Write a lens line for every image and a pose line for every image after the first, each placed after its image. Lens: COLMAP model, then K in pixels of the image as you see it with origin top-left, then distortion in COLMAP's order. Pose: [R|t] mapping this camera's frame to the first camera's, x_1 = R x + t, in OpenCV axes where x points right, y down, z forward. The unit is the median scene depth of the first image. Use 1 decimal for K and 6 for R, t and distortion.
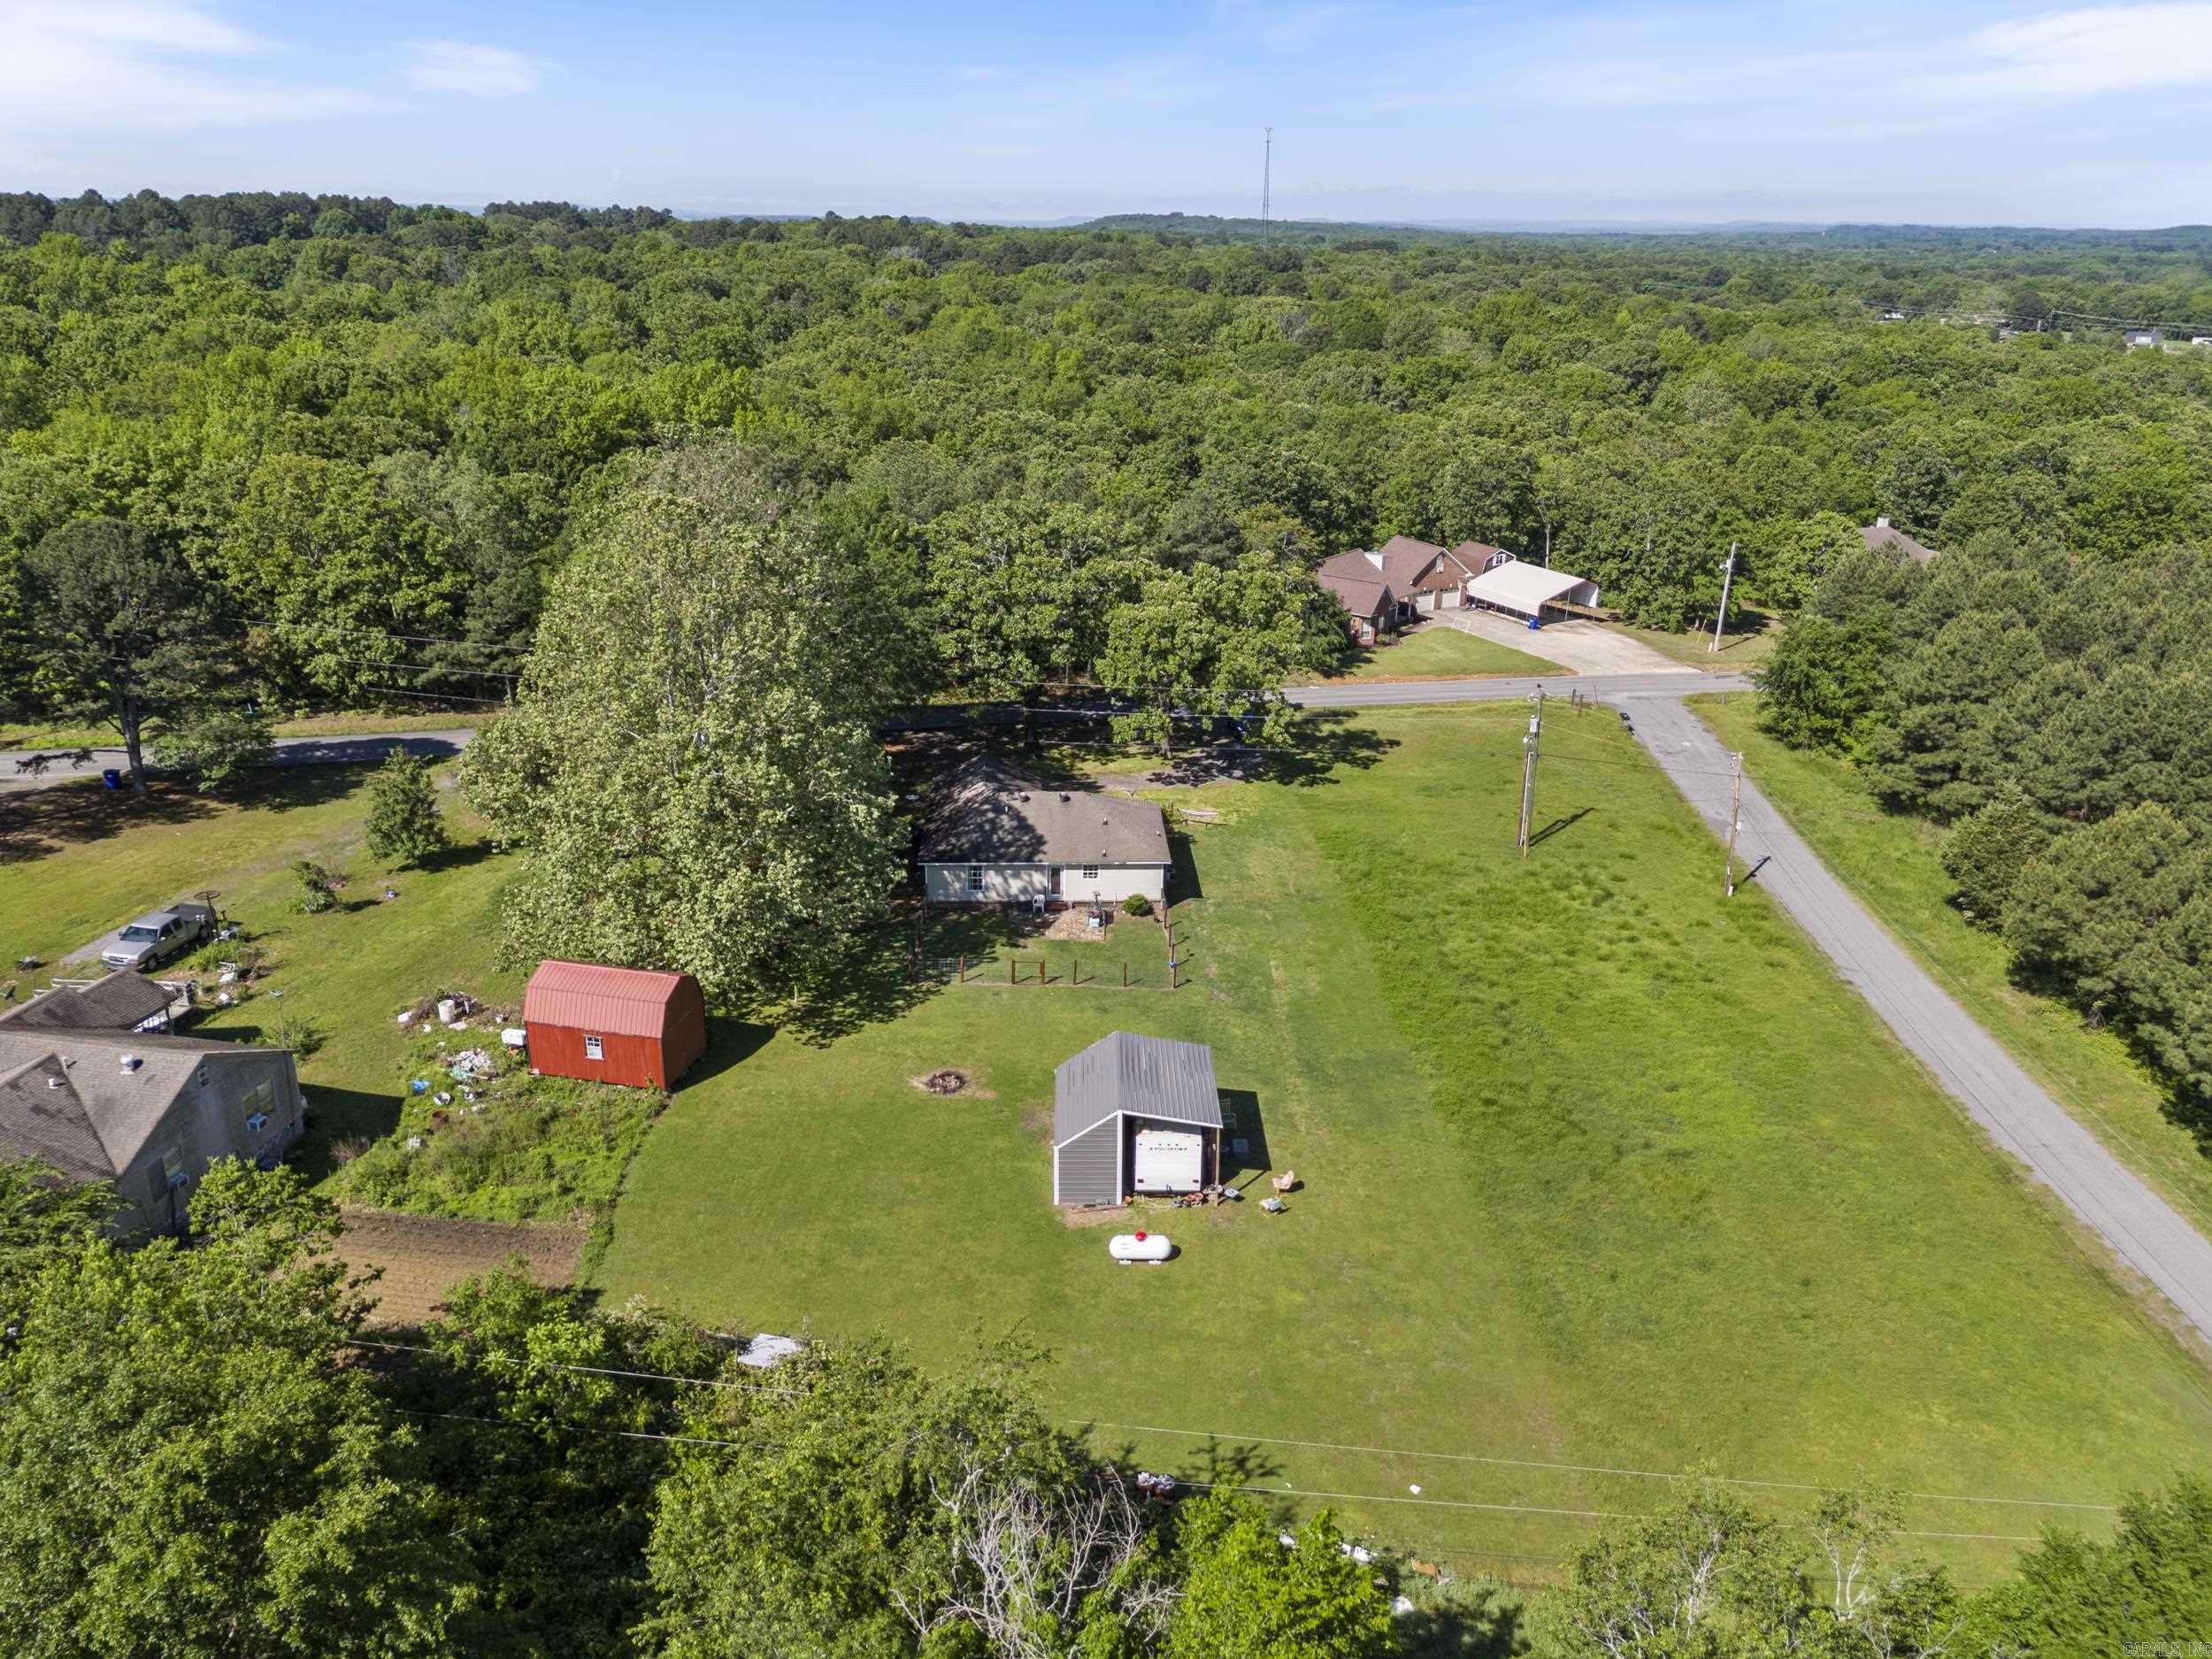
lens RADIAL K [[1557.7, 0, 1106.0], [0, 1557.7, 829.5], [0, 0, 1]] dist [0.054155, -0.033927]
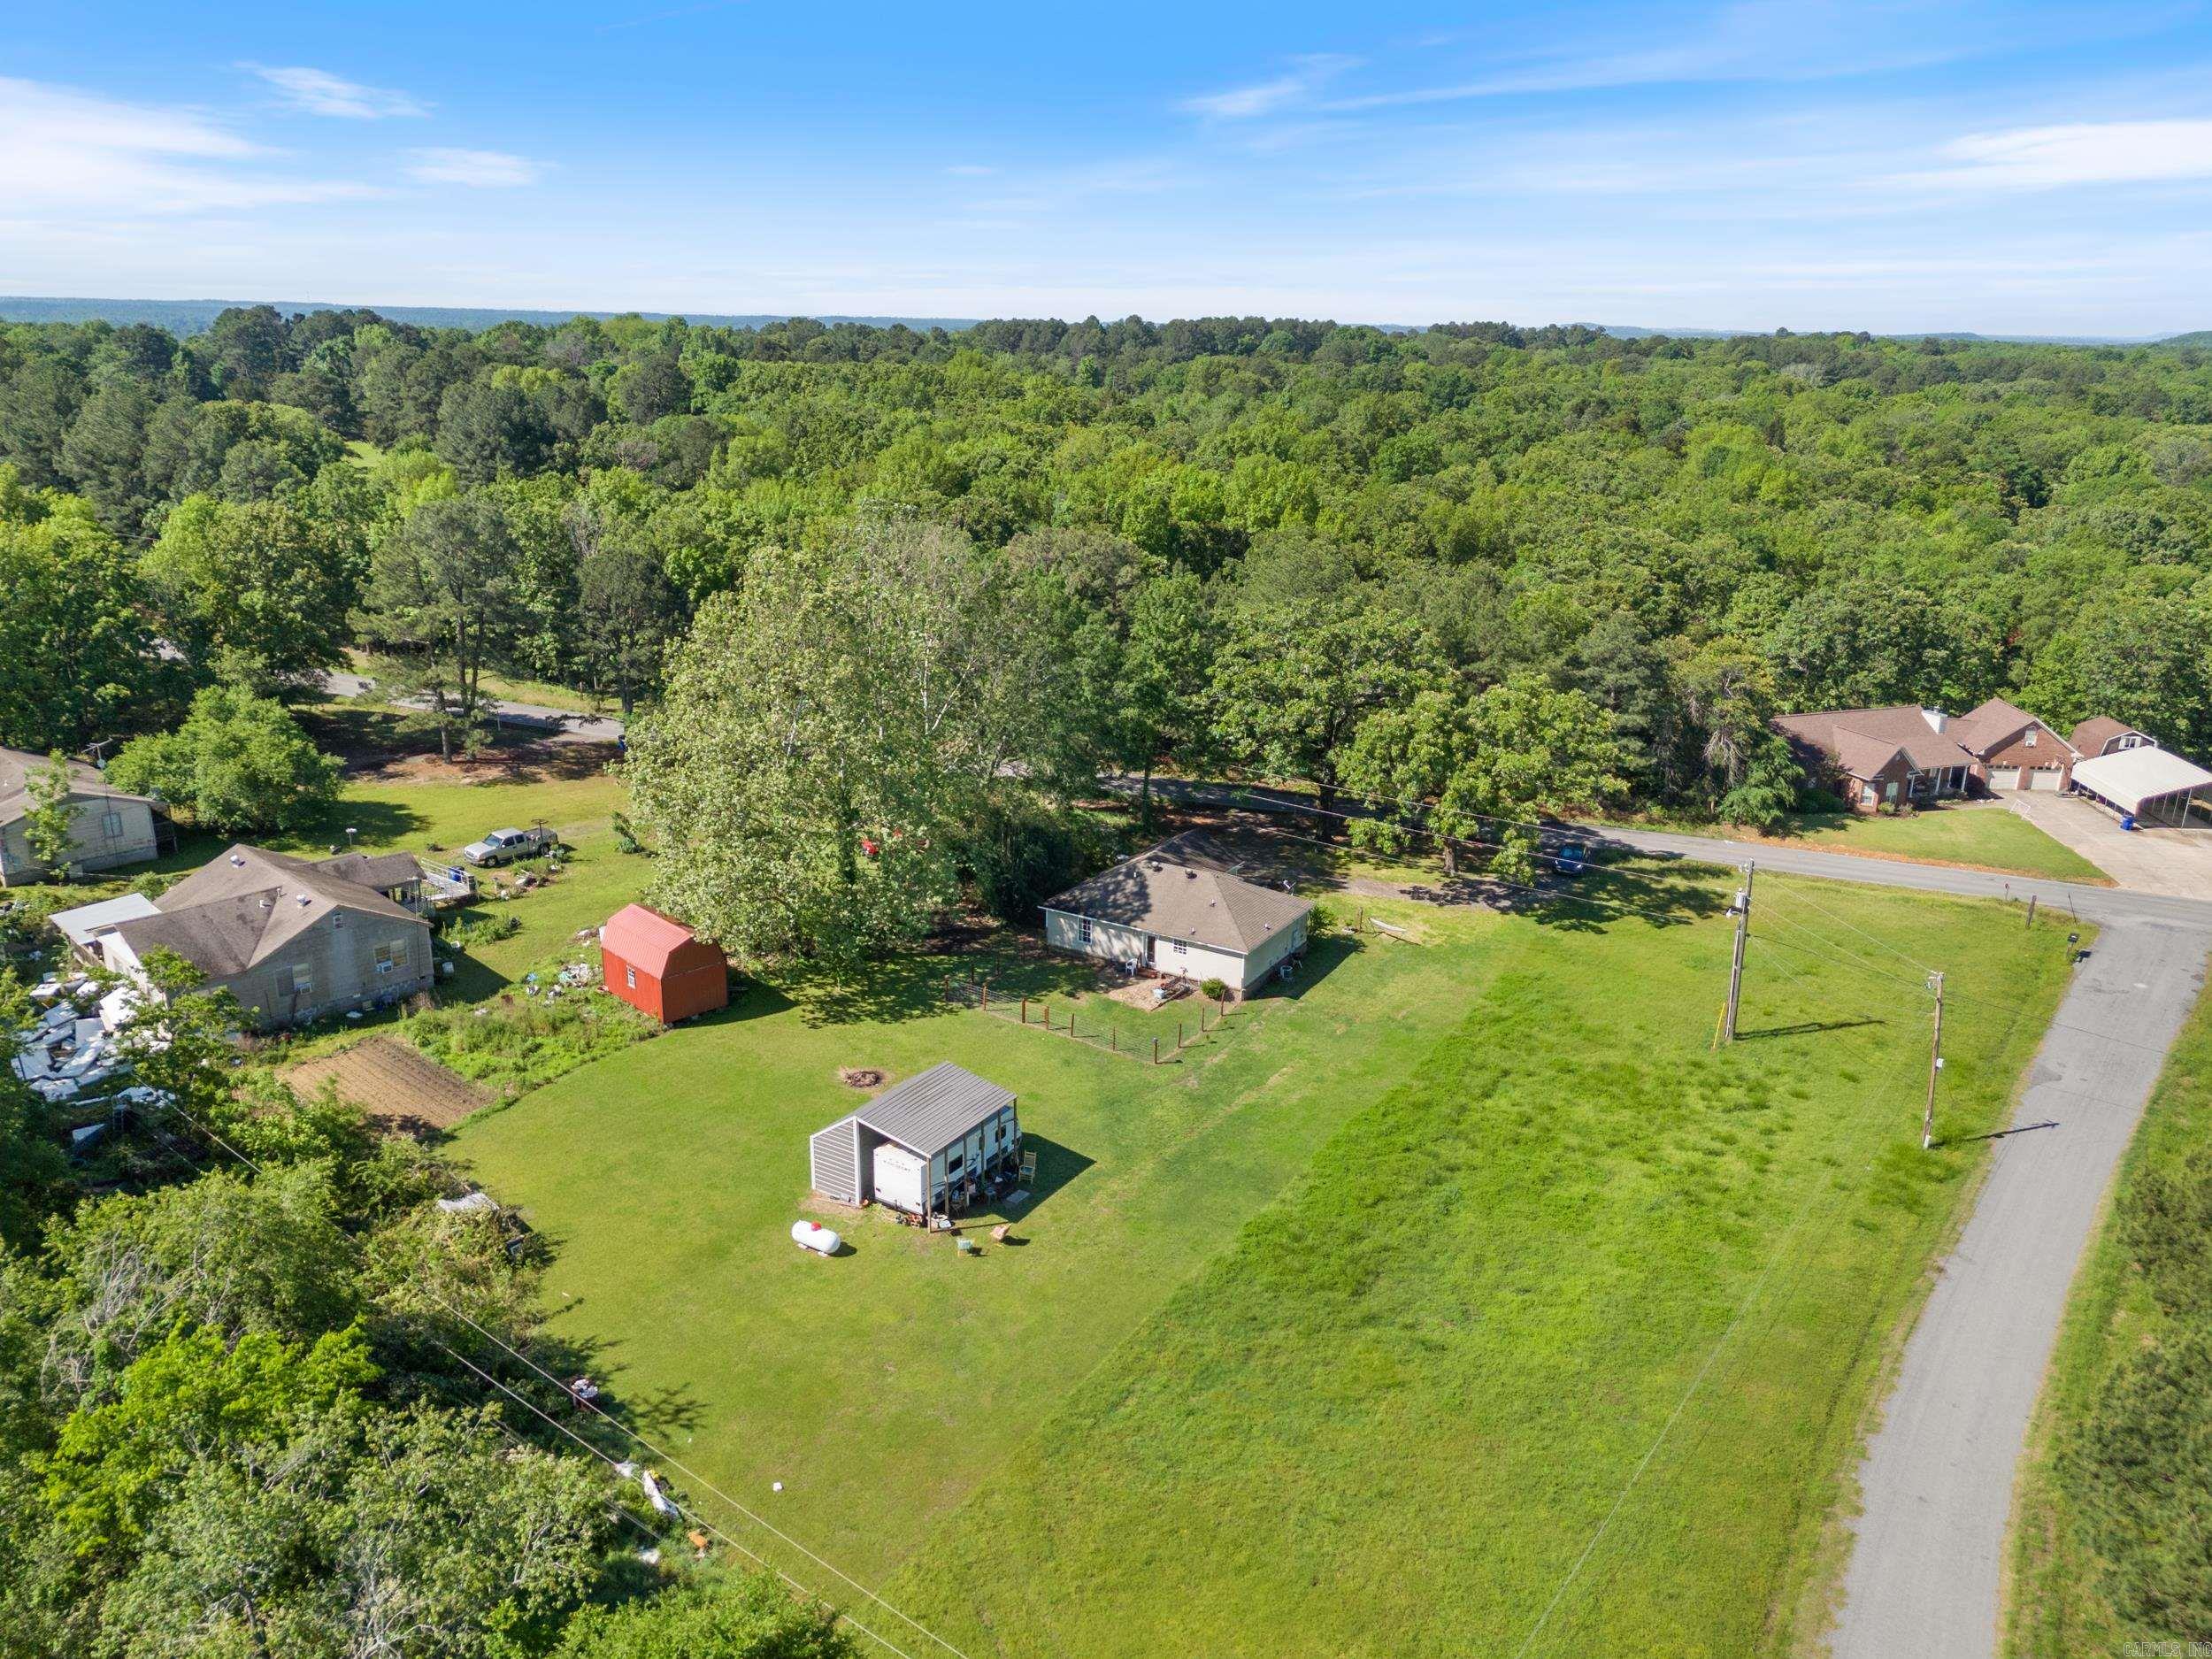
lens RADIAL K [[1557.7, 0, 1106.0], [0, 1557.7, 829.5], [0, 0, 1]] dist [0.054155, -0.033927]
pose [[0.849349, 0.164674, -0.501487, 0.451742], [-0.197540, 0.980213, -0.012692, -0.026418], [0.489474, 0.109844, 0.865072, 0.072566]]
